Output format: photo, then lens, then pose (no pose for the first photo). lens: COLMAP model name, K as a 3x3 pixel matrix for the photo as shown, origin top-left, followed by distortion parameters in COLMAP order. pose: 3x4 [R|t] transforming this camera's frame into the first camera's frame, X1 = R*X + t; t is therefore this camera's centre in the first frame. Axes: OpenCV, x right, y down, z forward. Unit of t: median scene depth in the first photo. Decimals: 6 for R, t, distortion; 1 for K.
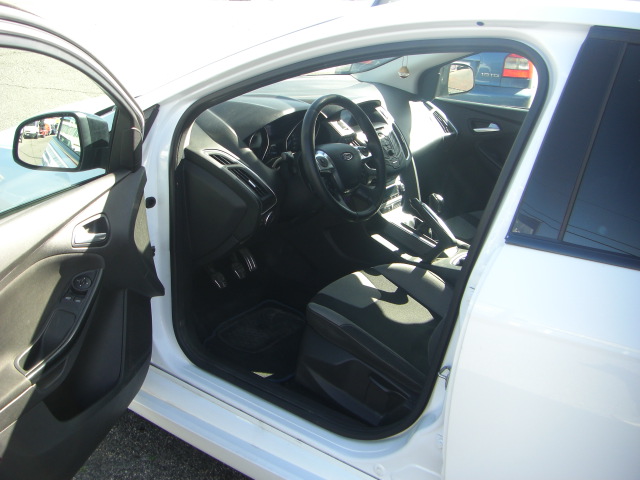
lens RADIAL K [[735.6, 0, 299.0], [0, 735.6, 221.5], [0, 0, 1]] dist [-0.204327, 0.195878]
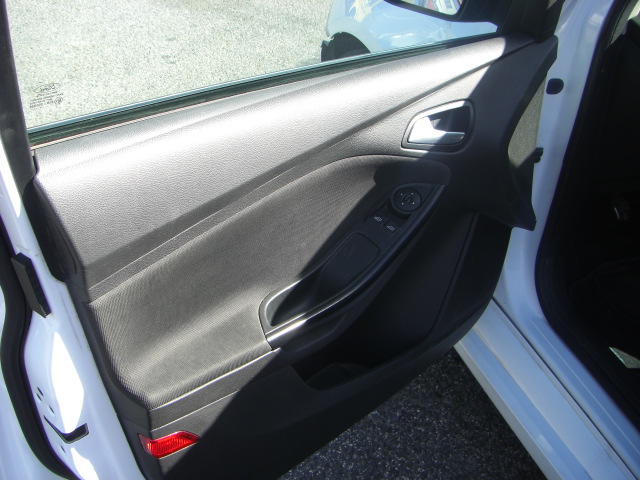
lens RADIAL K [[735.6, 0, 299.0], [0, 735.6, 221.5], [0, 0, 1]] dist [-0.204327, 0.195878]
pose [[0.828470, 0.322406, -0.457921, -0.073110], [-0.207739, 0.936250, 0.283340, -0.061241], [0.520079, -0.139610, 0.842631, 0.390051]]
